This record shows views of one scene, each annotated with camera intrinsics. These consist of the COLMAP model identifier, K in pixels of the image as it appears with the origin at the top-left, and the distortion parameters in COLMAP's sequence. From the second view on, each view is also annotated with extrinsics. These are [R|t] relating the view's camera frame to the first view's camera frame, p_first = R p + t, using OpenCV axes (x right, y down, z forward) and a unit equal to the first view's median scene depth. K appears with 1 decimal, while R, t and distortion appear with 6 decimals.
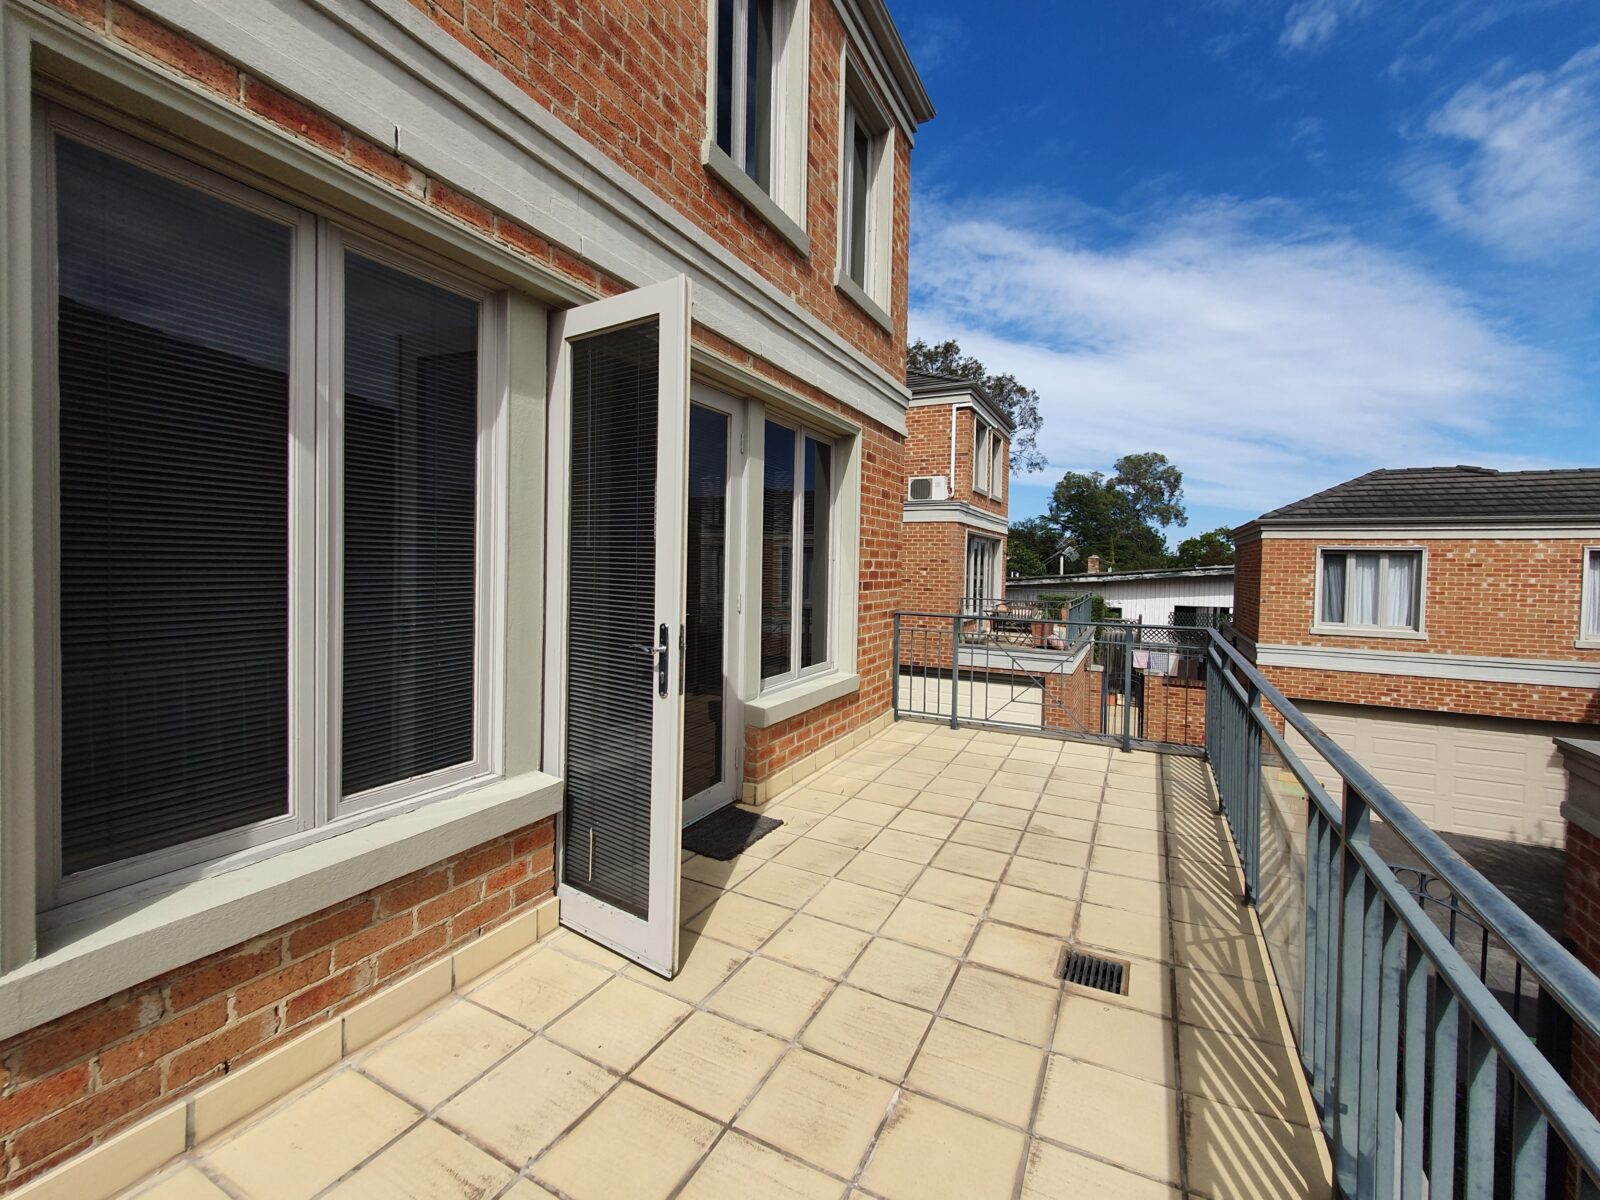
lens RADIAL K [[637.6, 0, 809.2], [0, 637.6, 588.6], [0, 0, 1]] dist [0.002561, 0.000171]
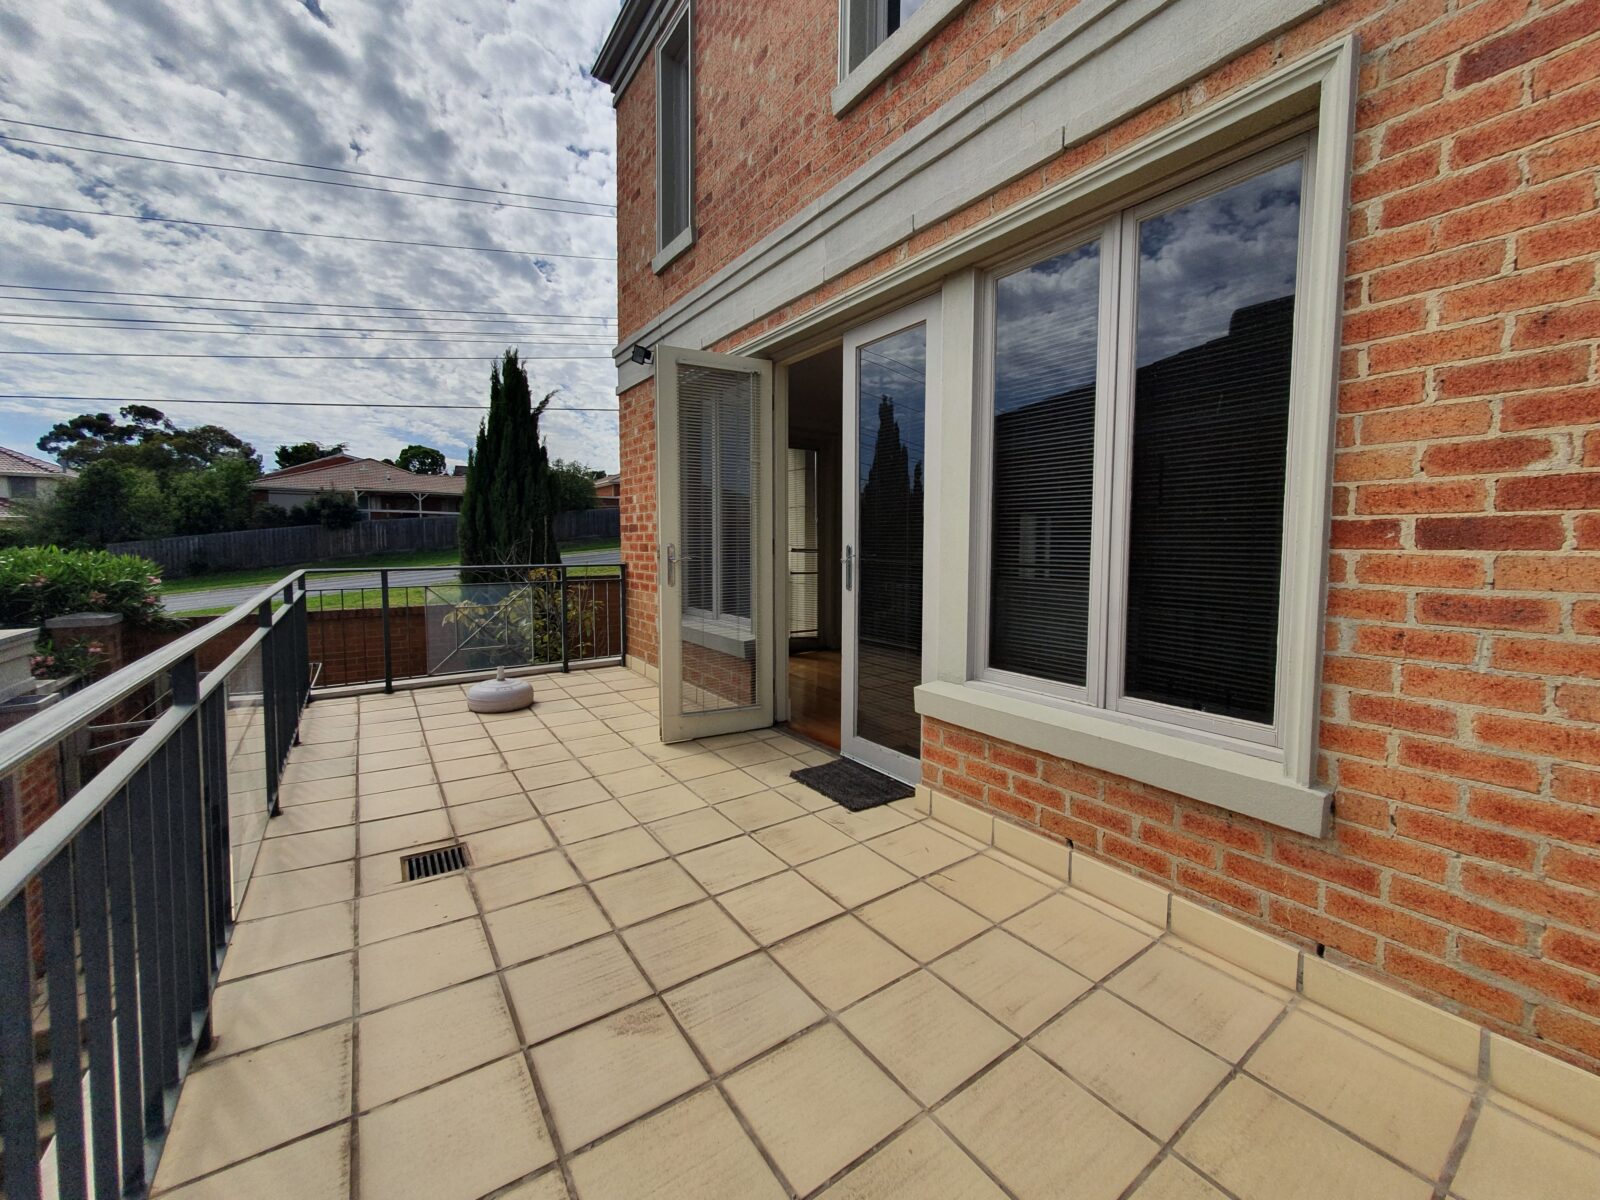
lens RADIAL K [[637.6, 0, 808.5], [0, 637.6, 585.8], [0, 0, 1]] dist [0.002561, 0.000171]
pose [[-0.451844, 0.039282, -0.891232, 0.913185], [-0.044607, 0.996786, 0.066549, 0.028751], [0.890981, 0.069825, -0.448639, 1.665326]]
